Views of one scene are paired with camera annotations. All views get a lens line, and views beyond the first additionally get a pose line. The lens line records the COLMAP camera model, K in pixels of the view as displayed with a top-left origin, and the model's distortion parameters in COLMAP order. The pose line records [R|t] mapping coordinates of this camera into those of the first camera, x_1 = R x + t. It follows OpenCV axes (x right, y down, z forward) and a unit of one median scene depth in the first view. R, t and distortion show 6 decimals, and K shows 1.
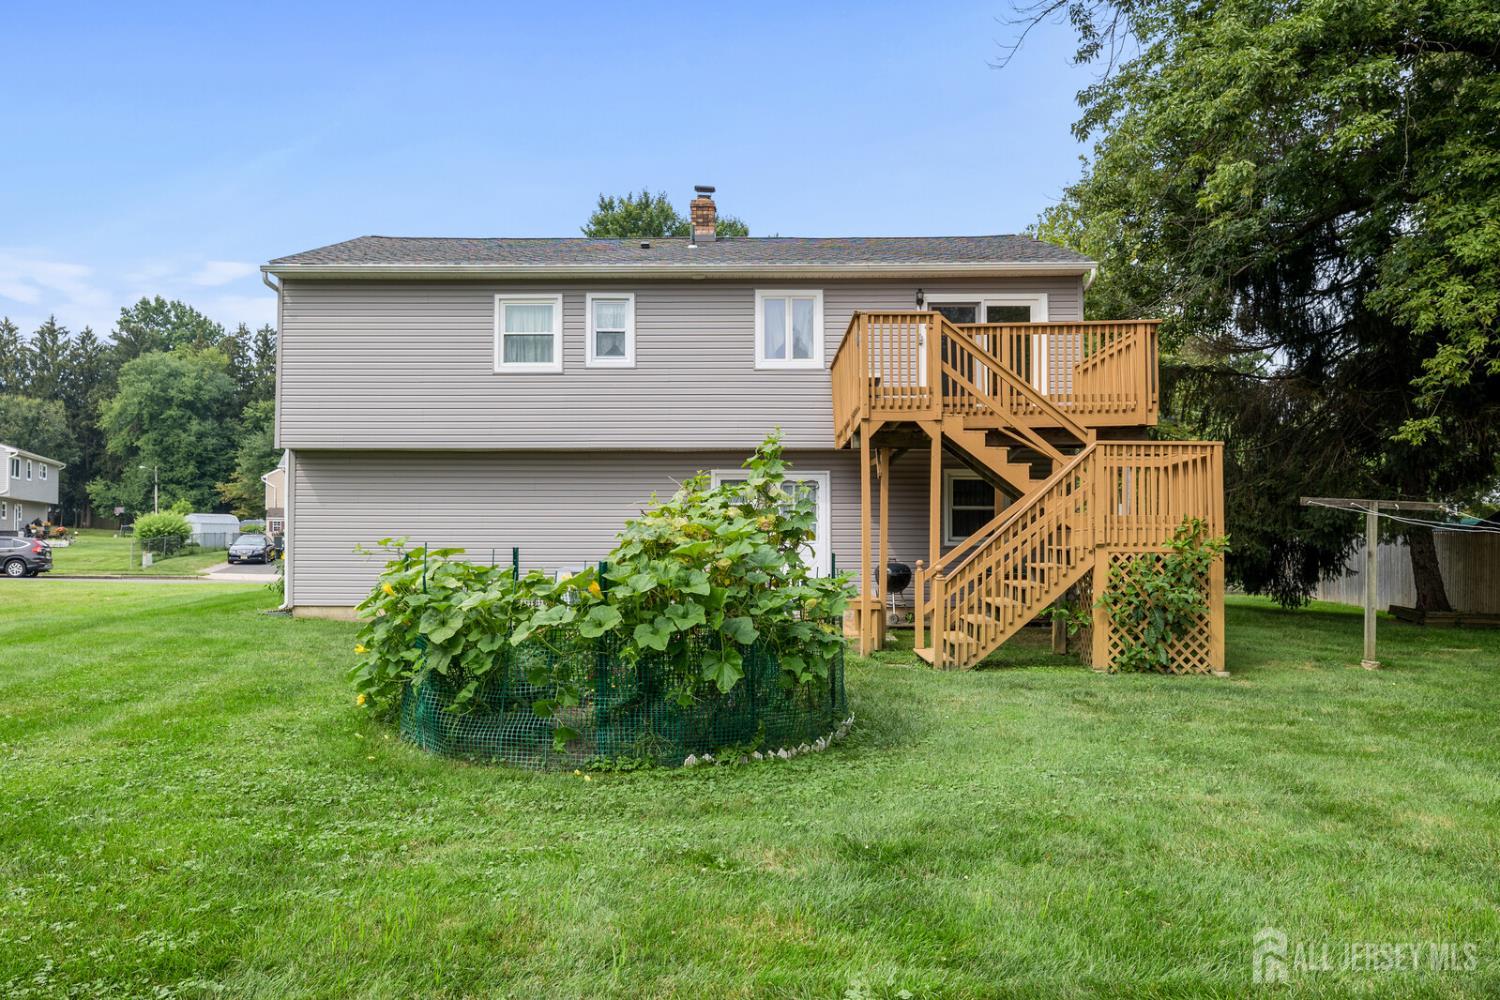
lens RADIAL K [[1241.9, 0, 748.7], [0, 1241.9, 496.0], [0, 0, 1]] dist [-0.034709, 0.001587]
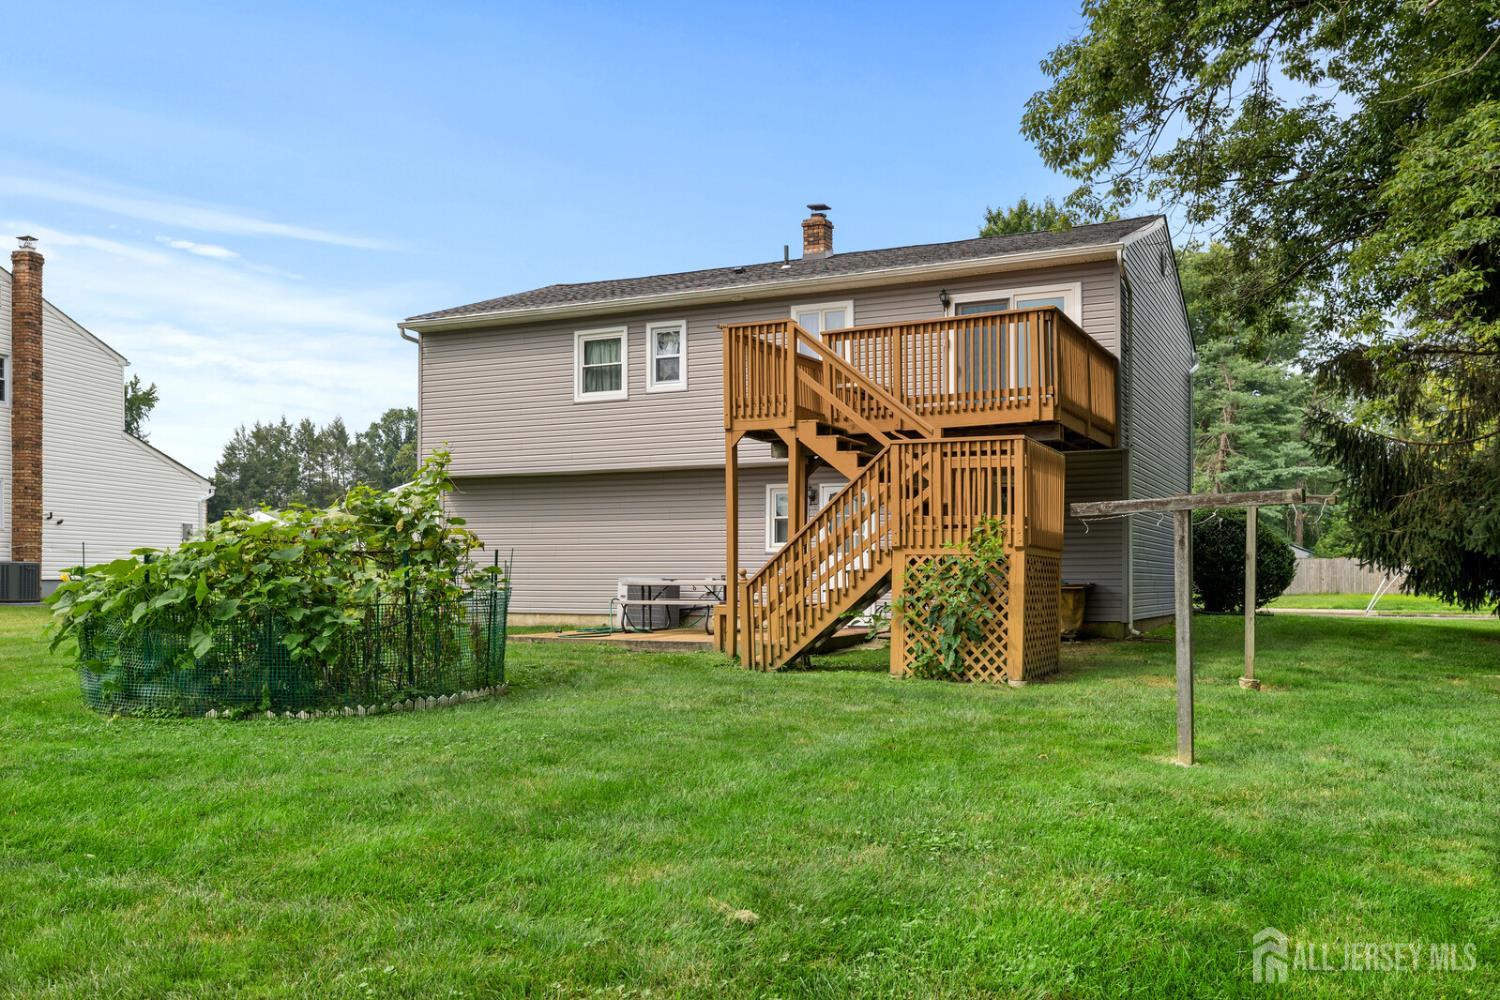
lens RADIAL K [[1264.1, 0, 745.5], [0, 1264.1, 572.4], [0, 0, 1]] dist [-0.024527, -0.003860]
pose [[0.907764, -0.002110, -0.419476, 0.591885], [0.018819, 0.999185, 0.035700, 0.021399], [0.419059, -0.040301, 0.907064, 0.048498]]
